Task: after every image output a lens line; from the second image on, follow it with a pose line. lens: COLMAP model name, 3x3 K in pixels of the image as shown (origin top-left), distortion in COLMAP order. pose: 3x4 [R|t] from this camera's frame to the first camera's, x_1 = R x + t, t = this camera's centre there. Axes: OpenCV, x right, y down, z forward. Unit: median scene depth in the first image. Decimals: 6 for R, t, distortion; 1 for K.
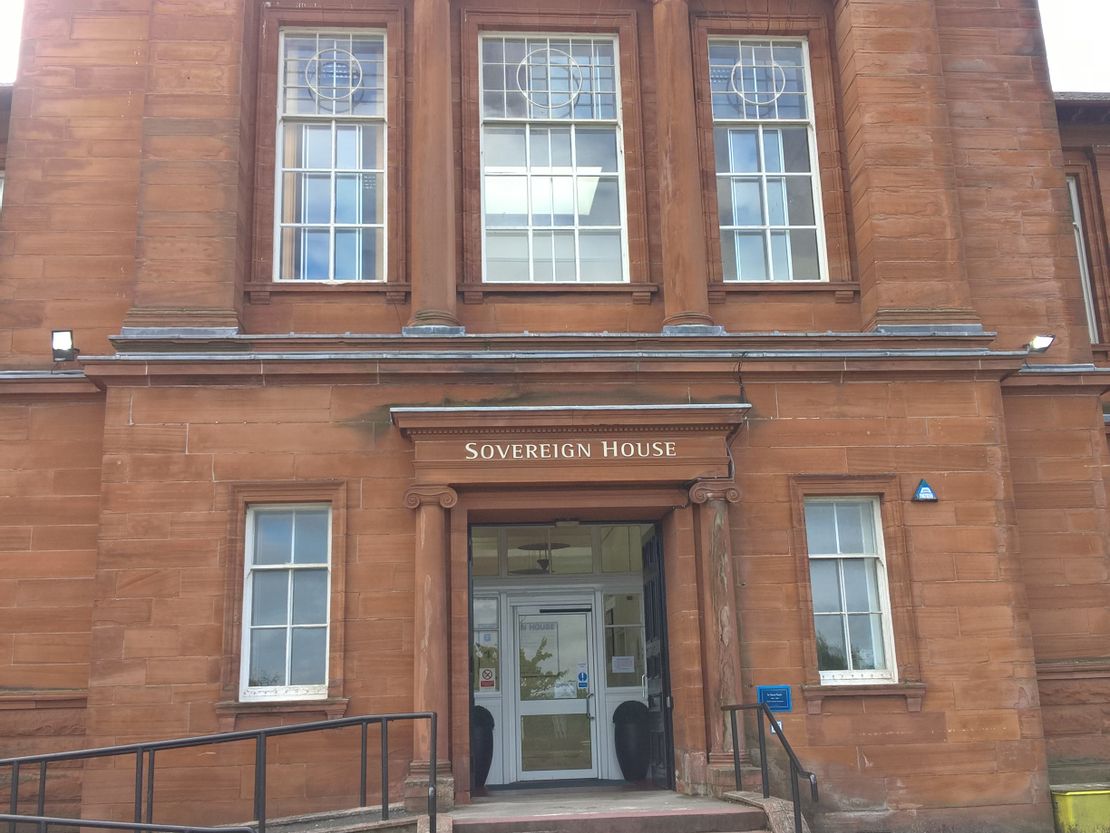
lens RADIAL K [[1180.8, 0, 559.3], [0, 1180.8, 411.6], [0, 0, 1]] dist [0.083640, -0.277583]
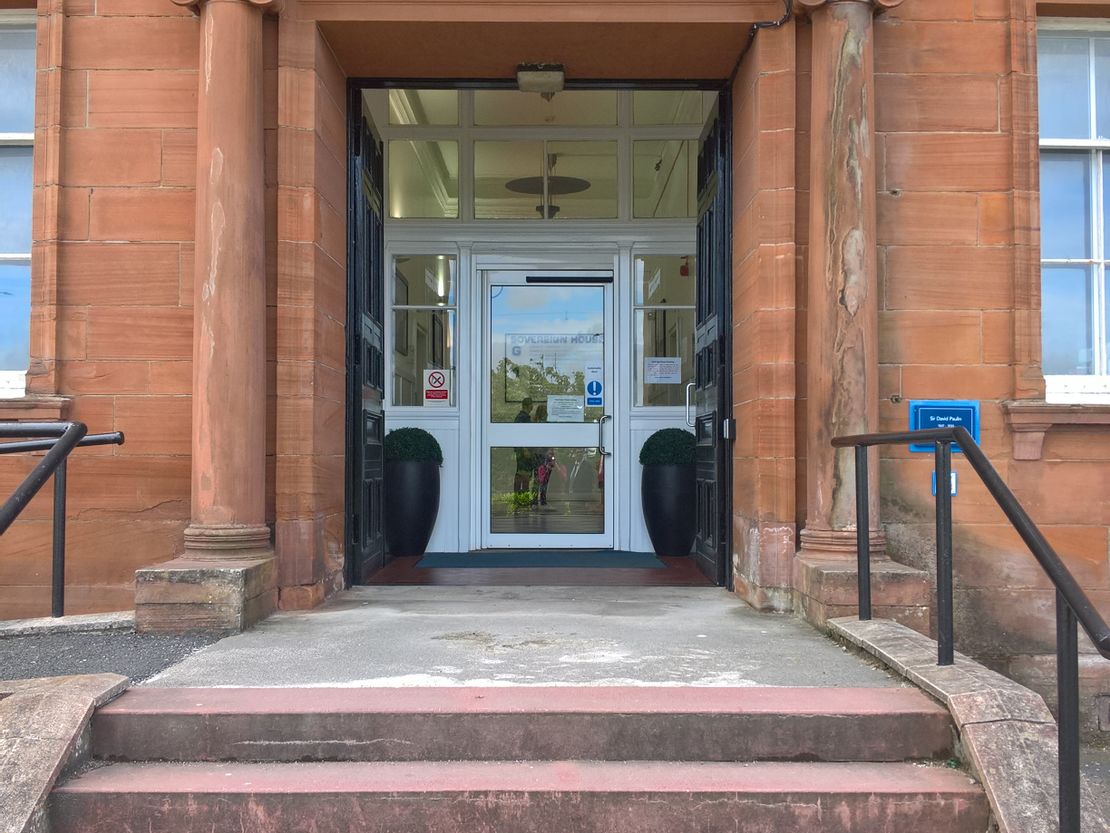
lens RADIAL K [[1180.8, 0, 559.3], [0, 1180.8, 411.6], [0, 0, 1]] dist [0.083640, -0.277583]
pose [[0.996482, 0.030535, -0.078047, 0.062335], [-0.012991, 0.976286, 0.216095, 0.133044], [0.082794, -0.214321, 0.973248, 0.516190]]
